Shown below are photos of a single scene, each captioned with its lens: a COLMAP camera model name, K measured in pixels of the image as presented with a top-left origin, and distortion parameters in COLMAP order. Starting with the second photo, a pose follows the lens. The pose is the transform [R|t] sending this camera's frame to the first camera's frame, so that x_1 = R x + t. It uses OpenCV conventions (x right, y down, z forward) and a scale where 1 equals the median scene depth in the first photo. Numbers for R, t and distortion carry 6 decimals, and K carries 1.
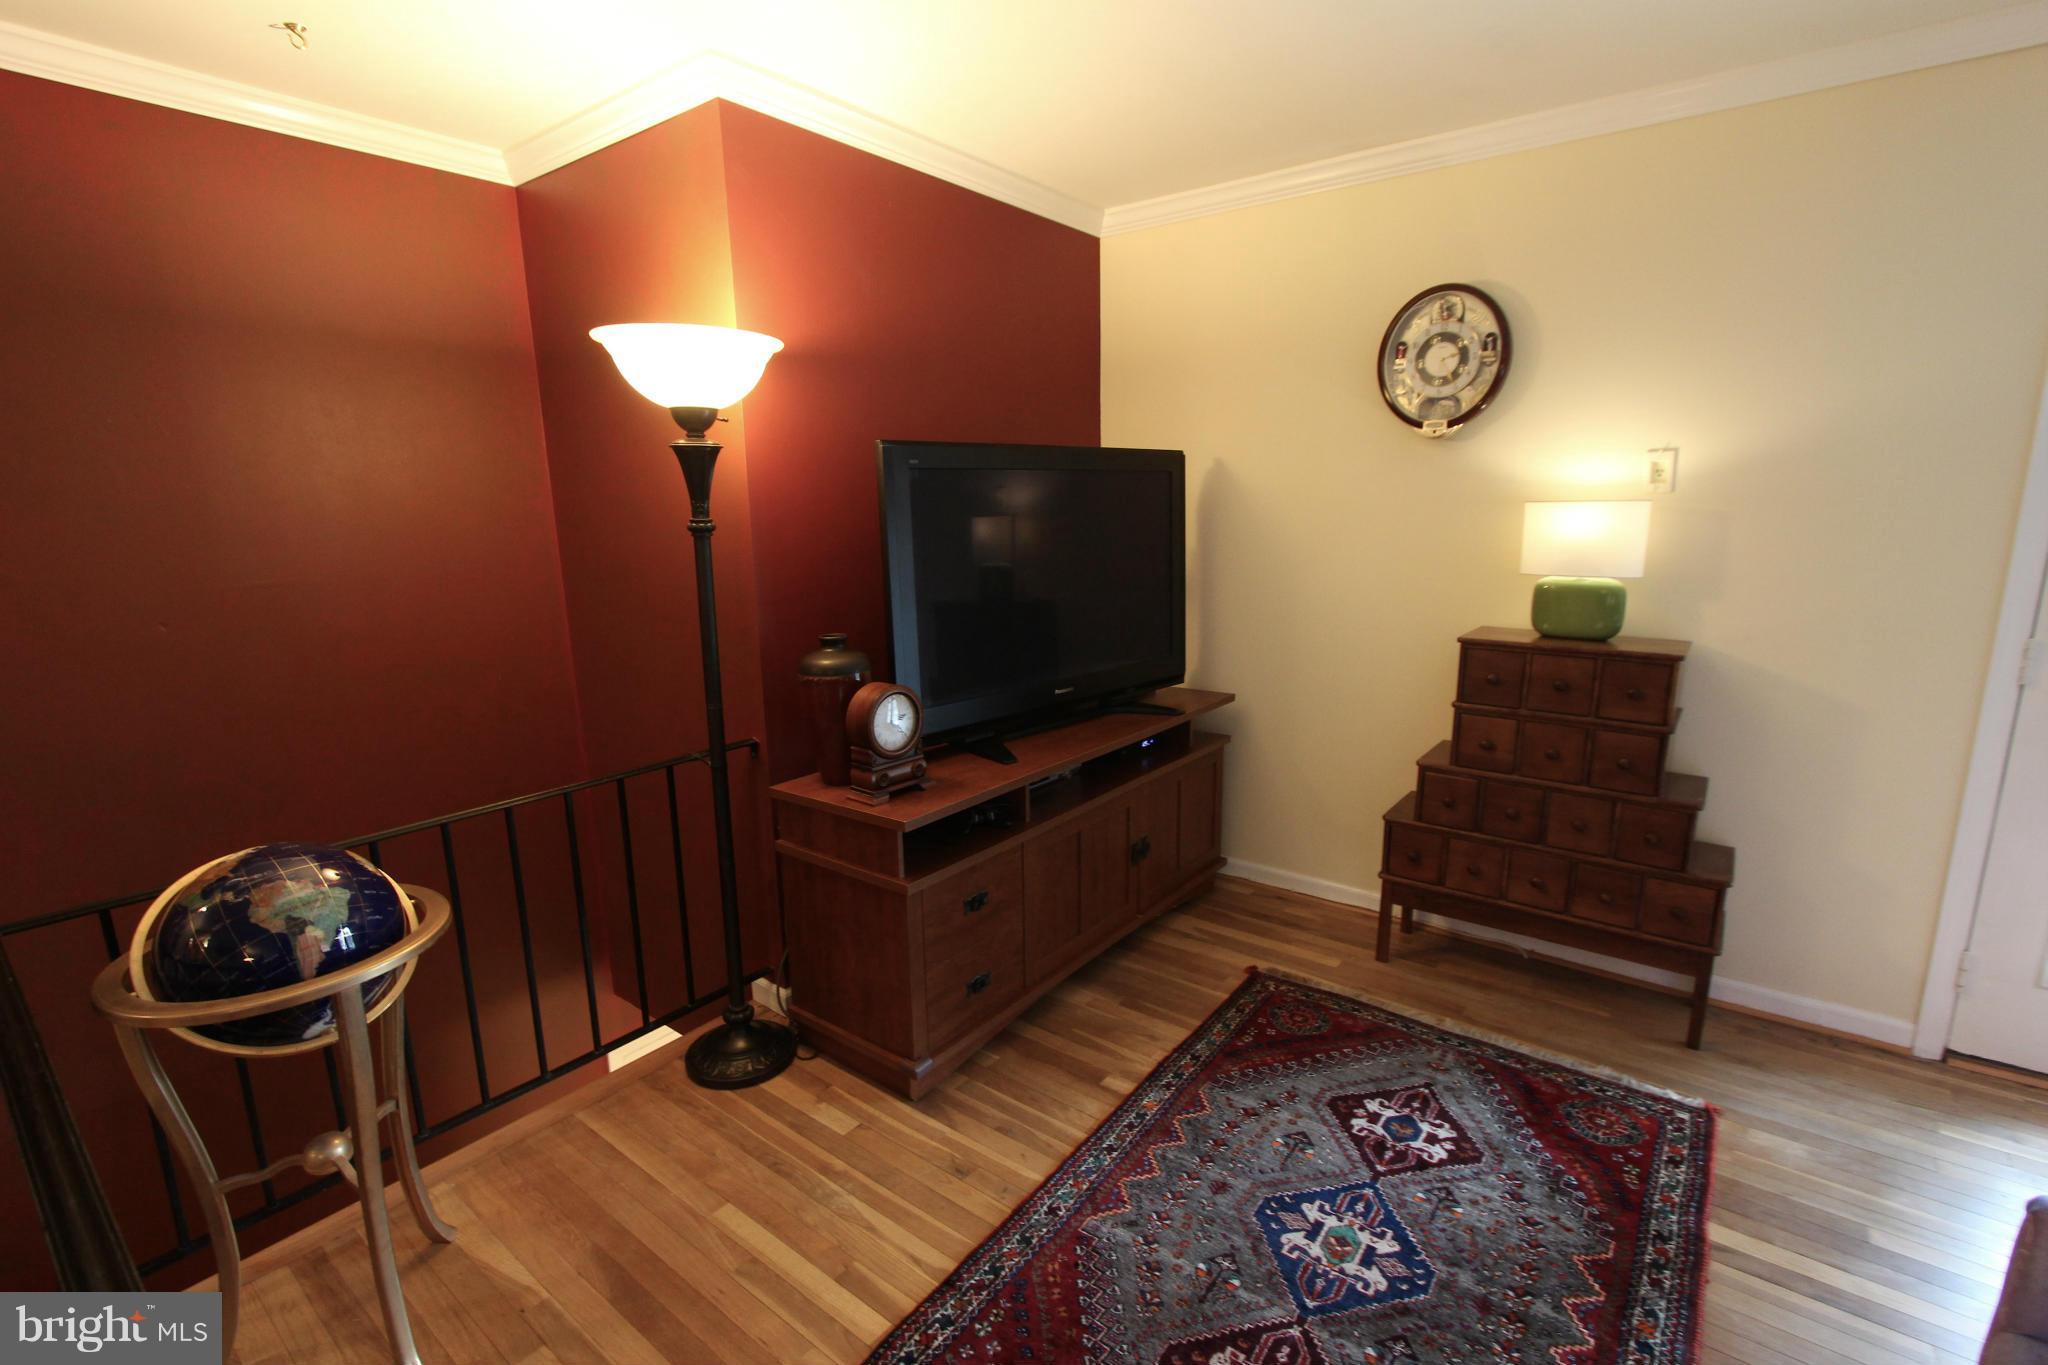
lens RADIAL K [[940.4, 0, 1028.9], [0, 940.4, 696.3], [0, 0, 1]] dist [-0.017295, 0.002463]
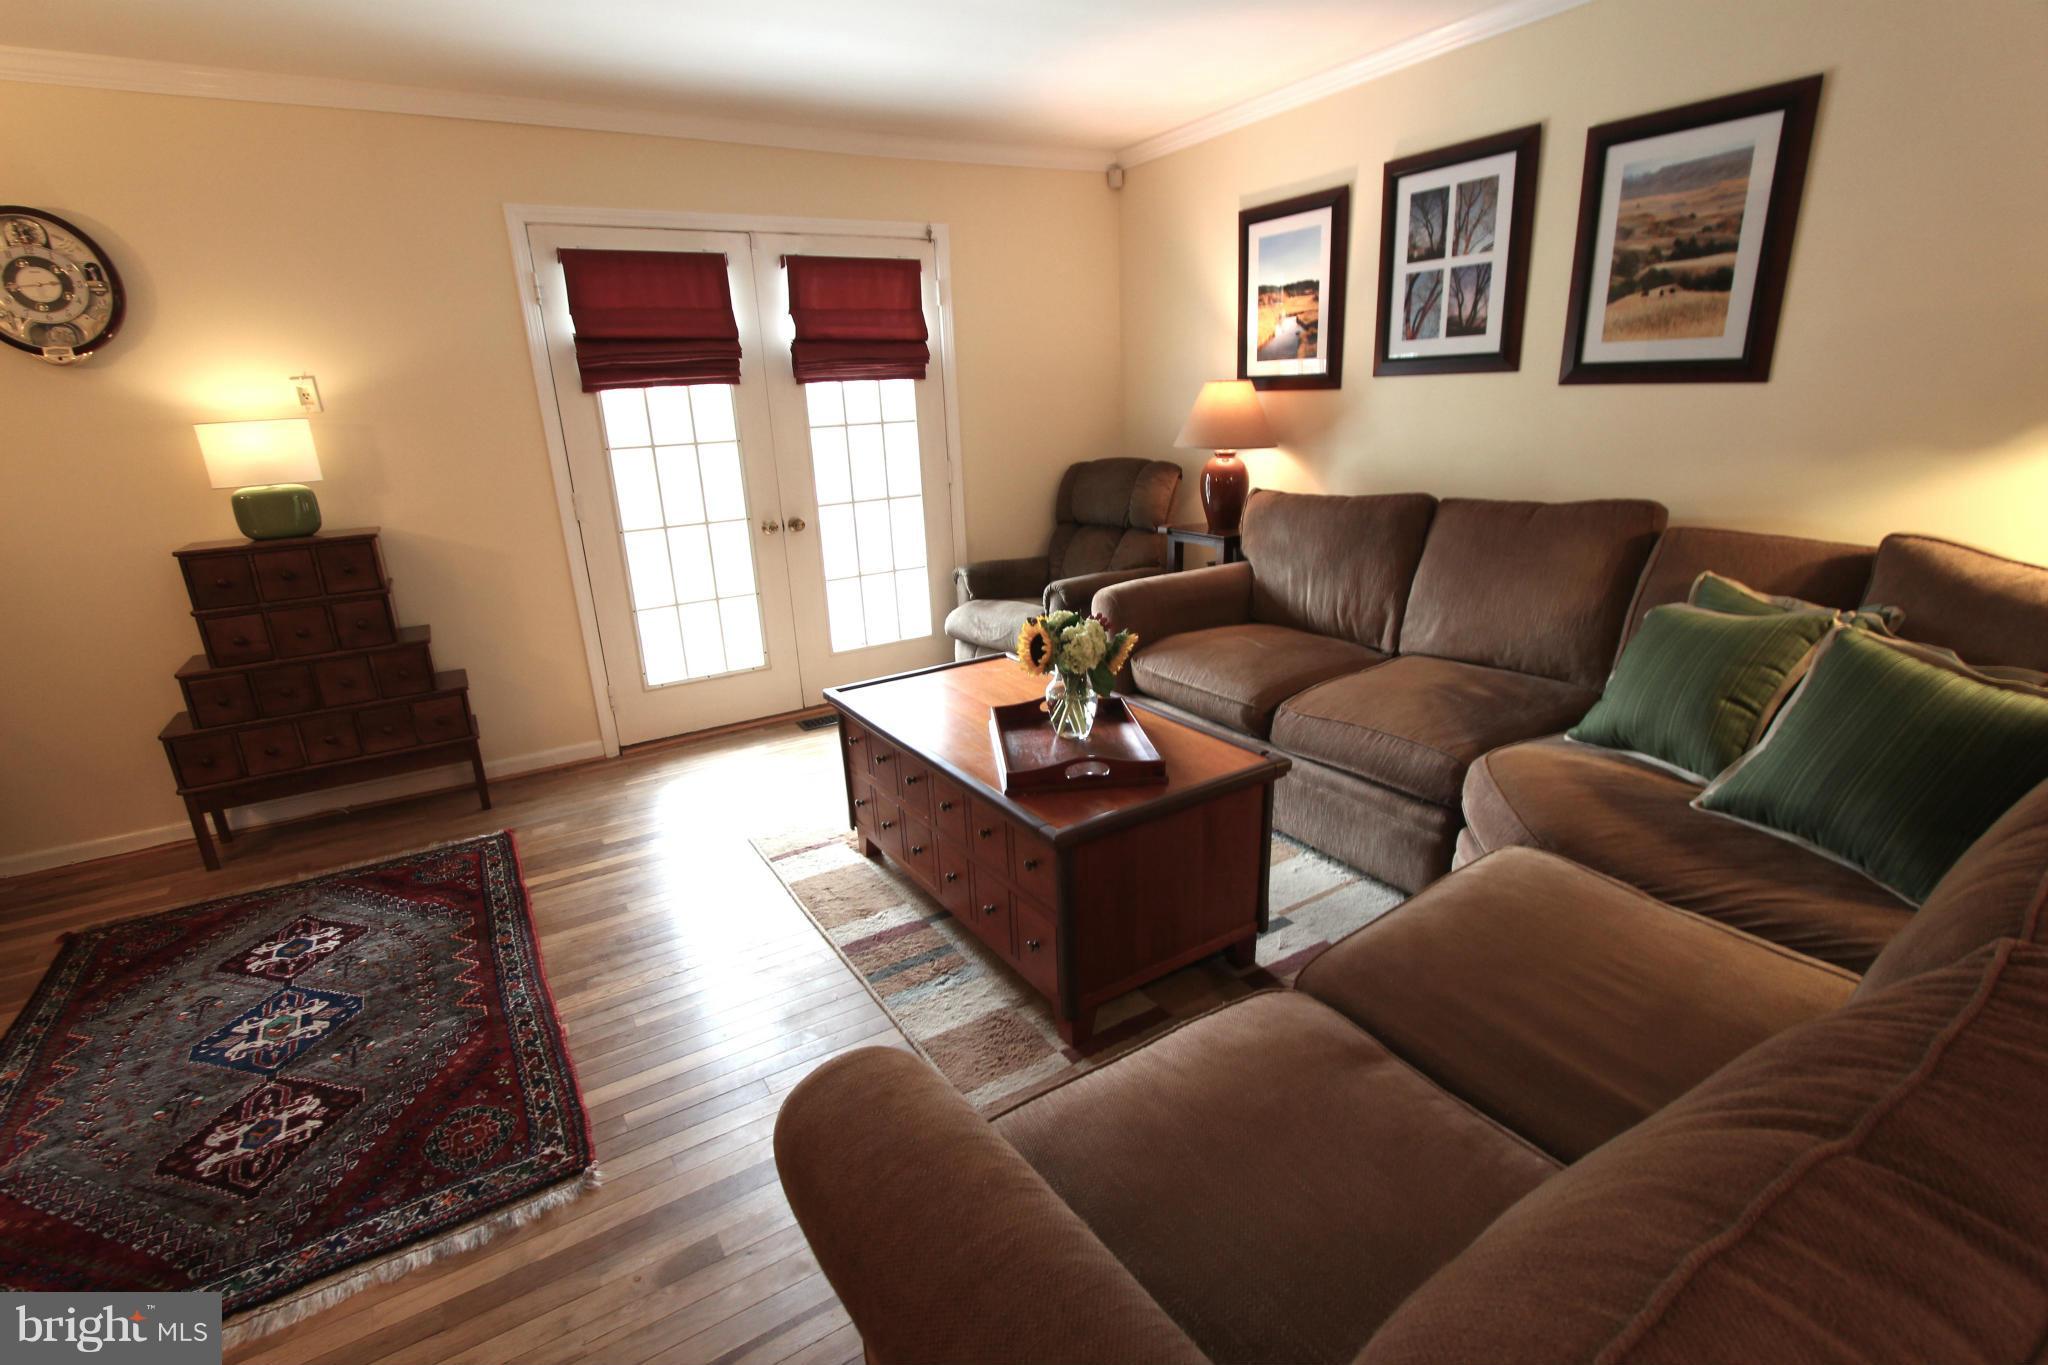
lens RADIAL K [[940.4, 0, 1023.6], [0, 940.4, 691.2], [0, 0, 1]] dist [-0.017295, 0.002463]
pose [[0.352264, -0.282517, 0.892241, -0.207969], [0.230613, 0.950157, 0.209807, 0.095923], [-0.907044, 0.131855, 0.399858, -0.316776]]
